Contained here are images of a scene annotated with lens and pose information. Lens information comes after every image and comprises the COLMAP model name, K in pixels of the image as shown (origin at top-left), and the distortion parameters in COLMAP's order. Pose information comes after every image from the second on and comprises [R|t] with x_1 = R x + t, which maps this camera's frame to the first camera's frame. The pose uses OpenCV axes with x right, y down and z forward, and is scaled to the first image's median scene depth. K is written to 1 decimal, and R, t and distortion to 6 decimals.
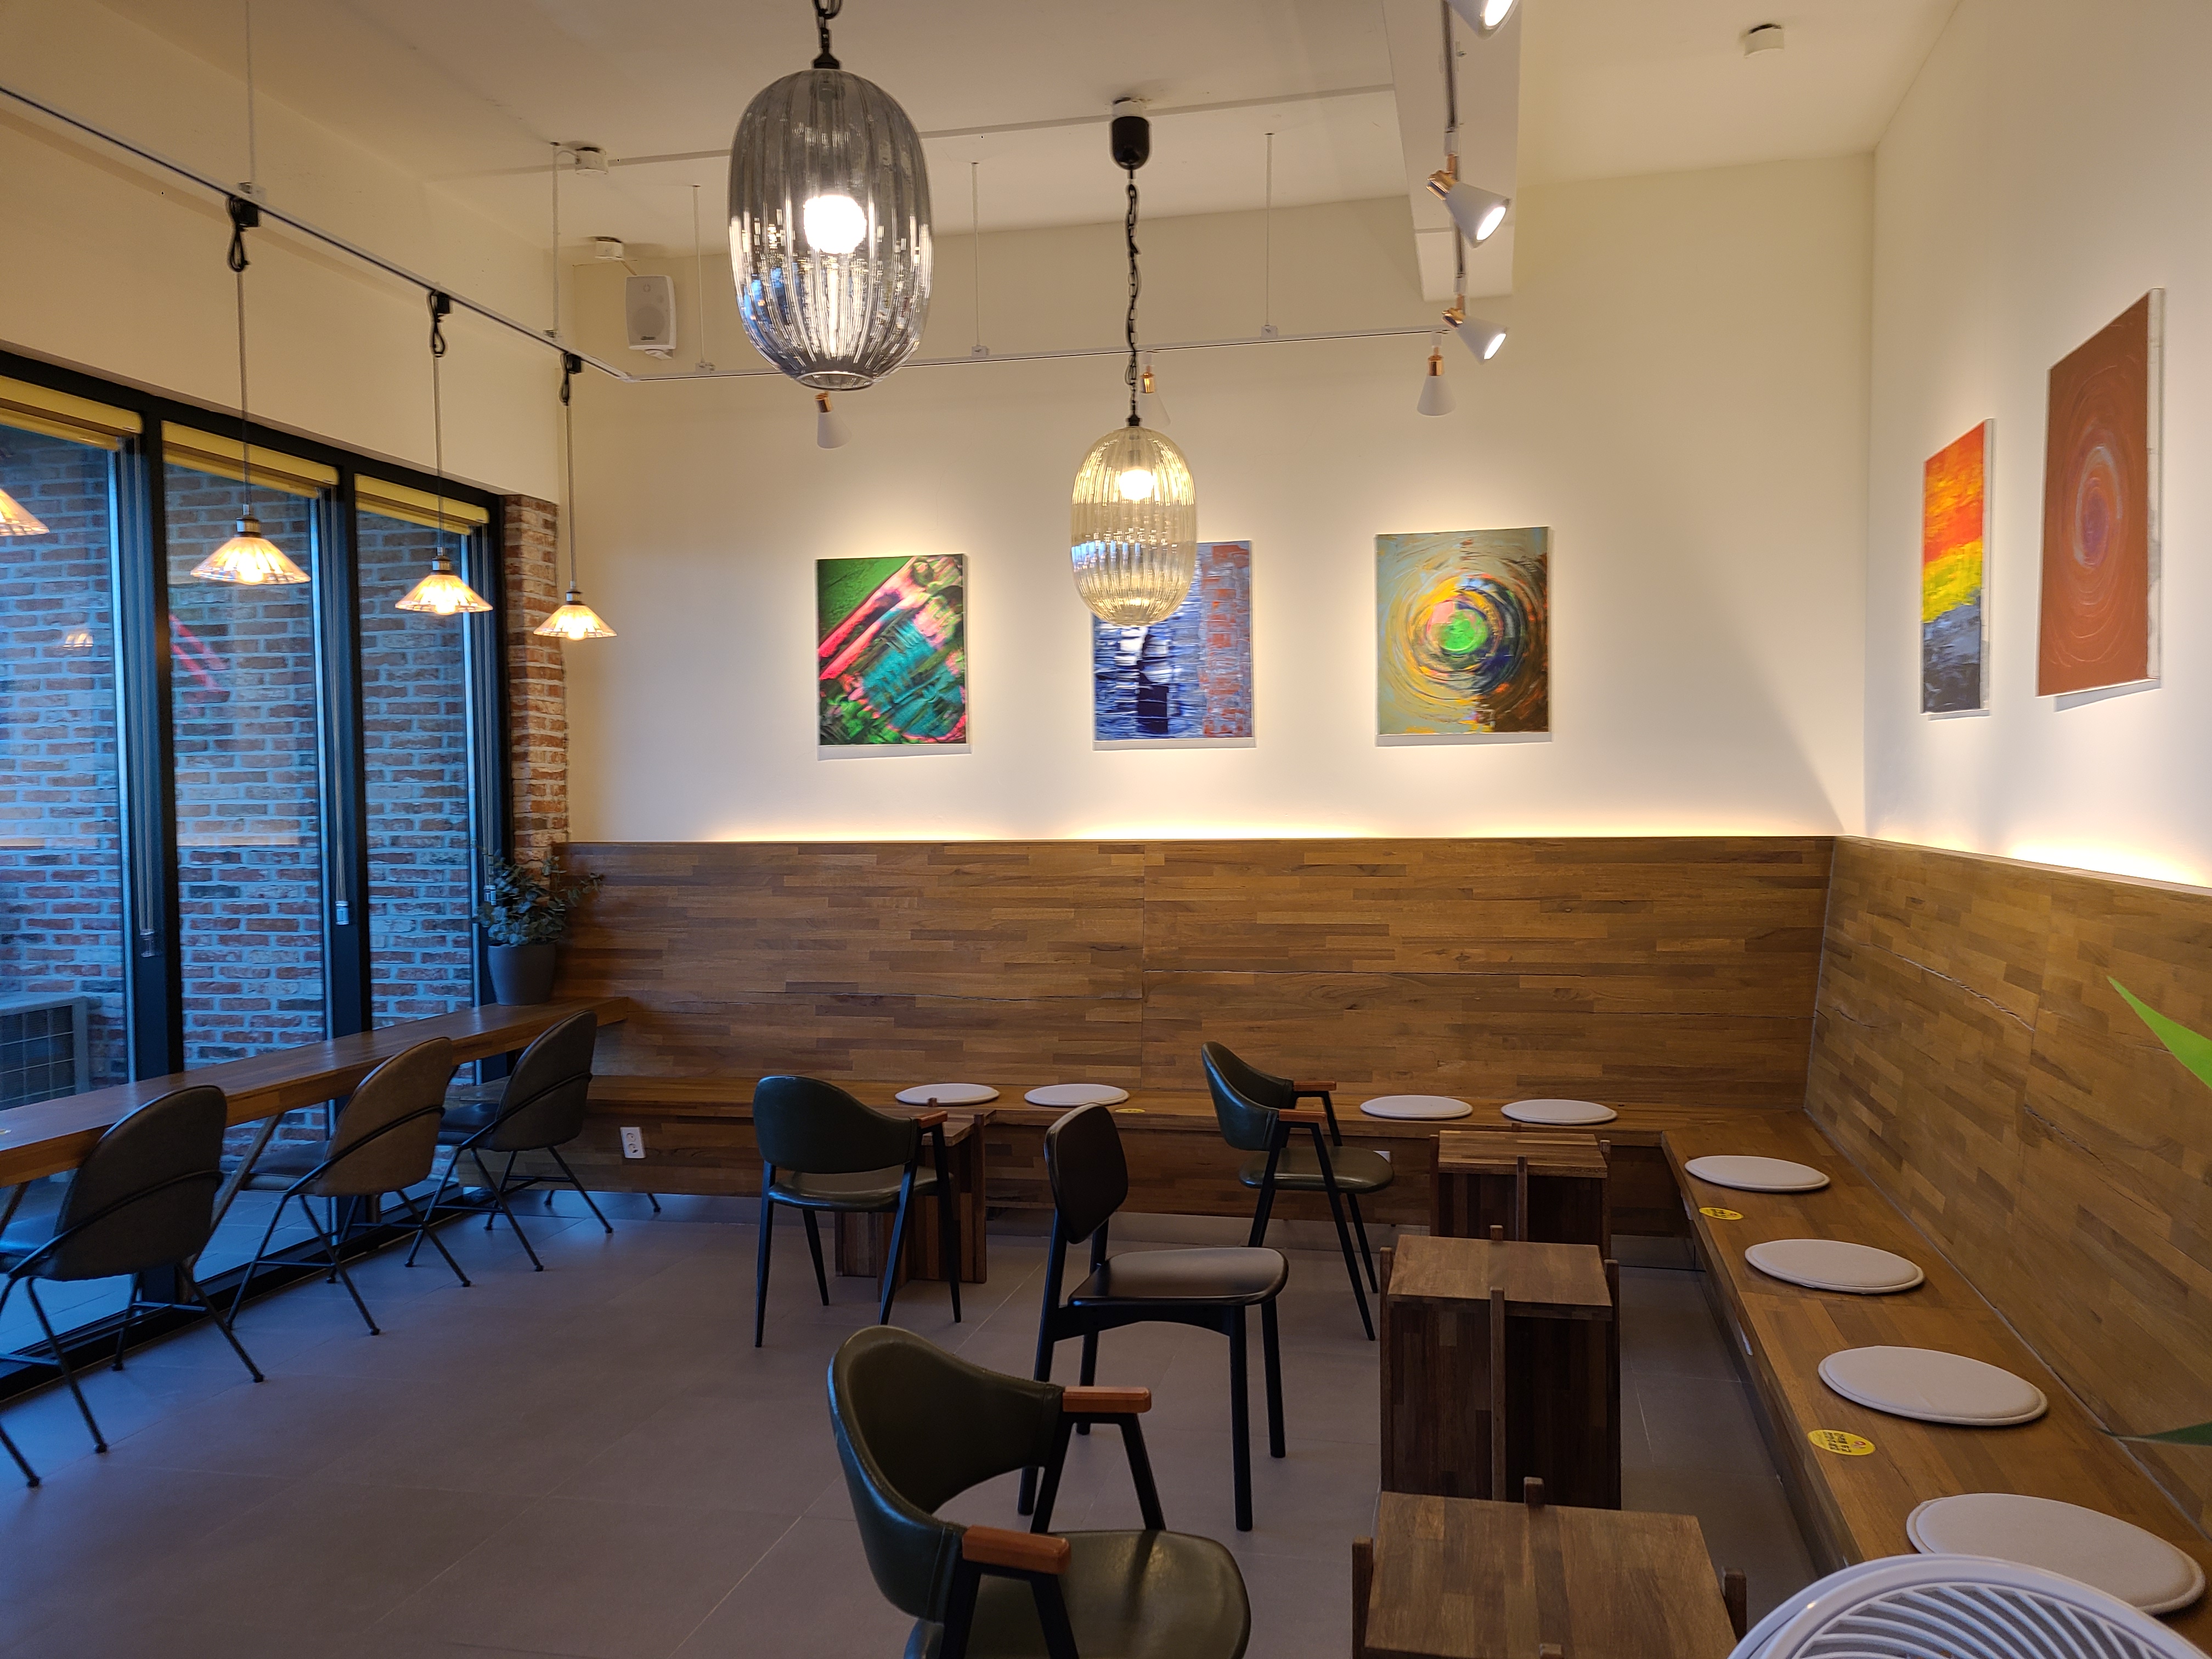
lens RADIAL K [[1643.5, 0, 1111.2], [0, 1643.5, 833.6], [0, 0, 1]] dist [0.058114, -0.030090]
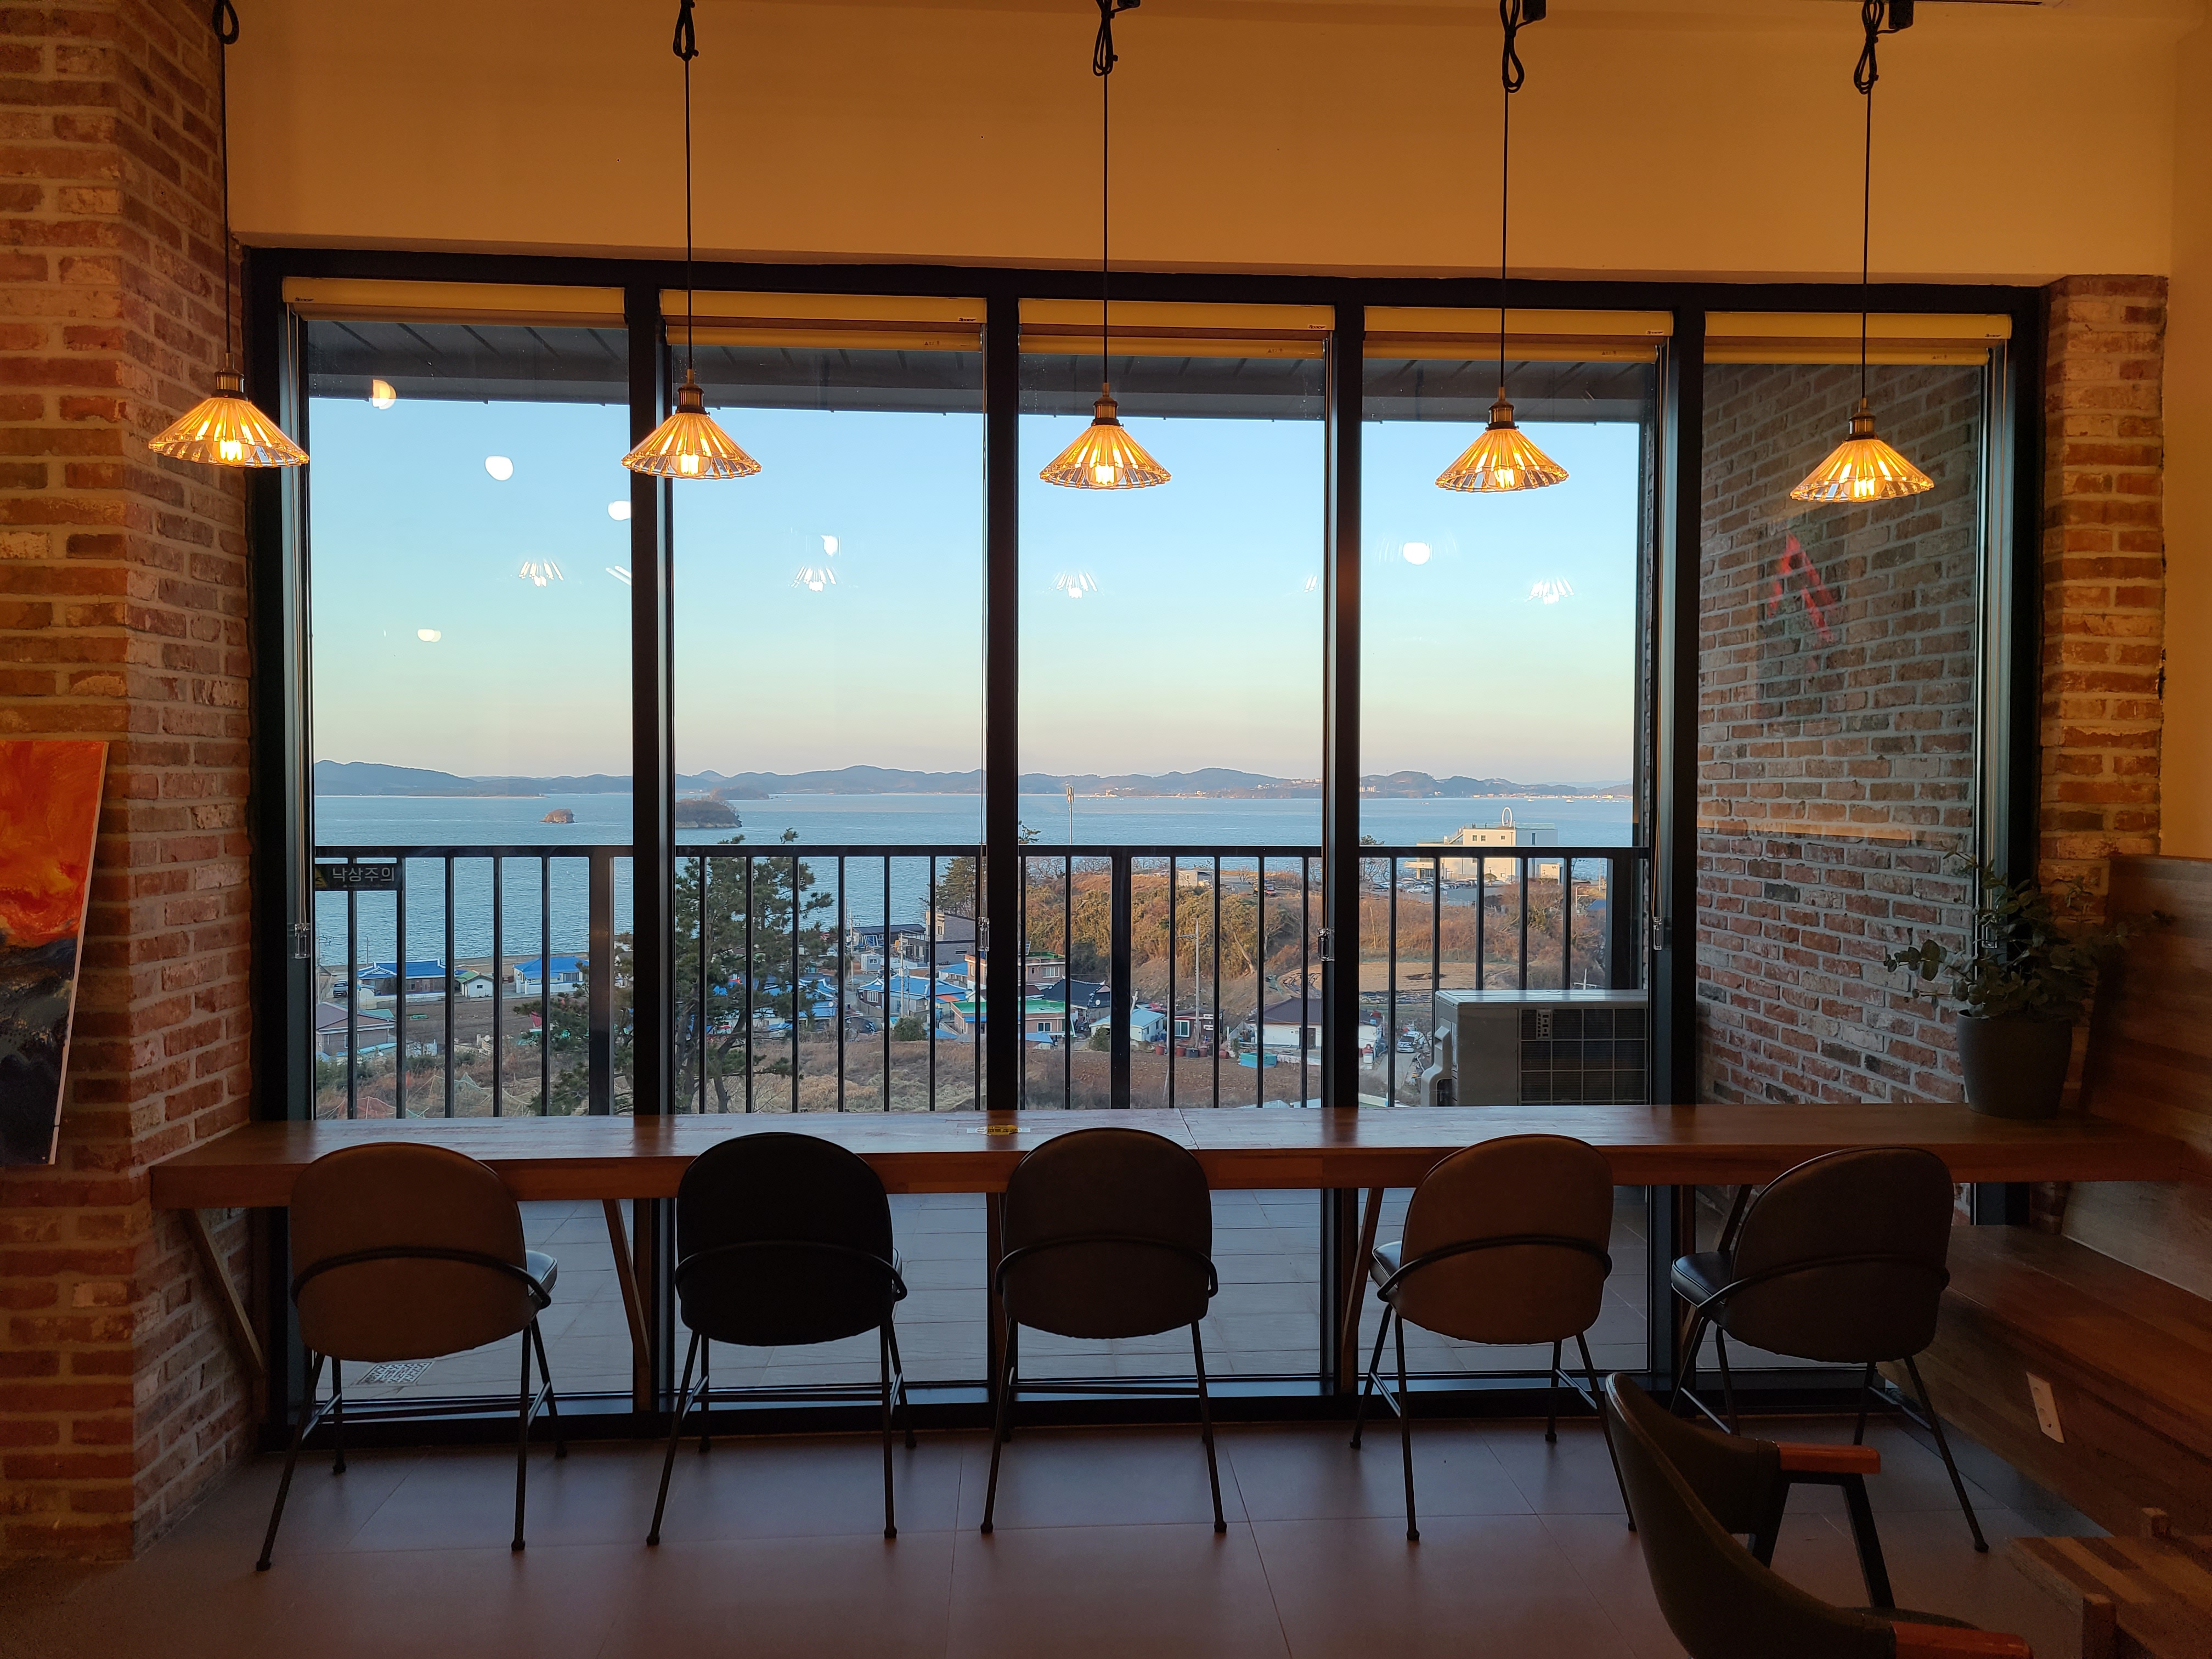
lens RADIAL K [[1643.5, 0, 1112.8], [0, 1643.5, 808.3], [0, 0, 1]] dist [0.058114, -0.030090]
pose [[0.291862, 0.028025, -0.956050, 0.129737], [-0.034371, 0.999232, 0.018798, -0.009729], [0.955843, 0.027374, 0.292601, 0.483311]]
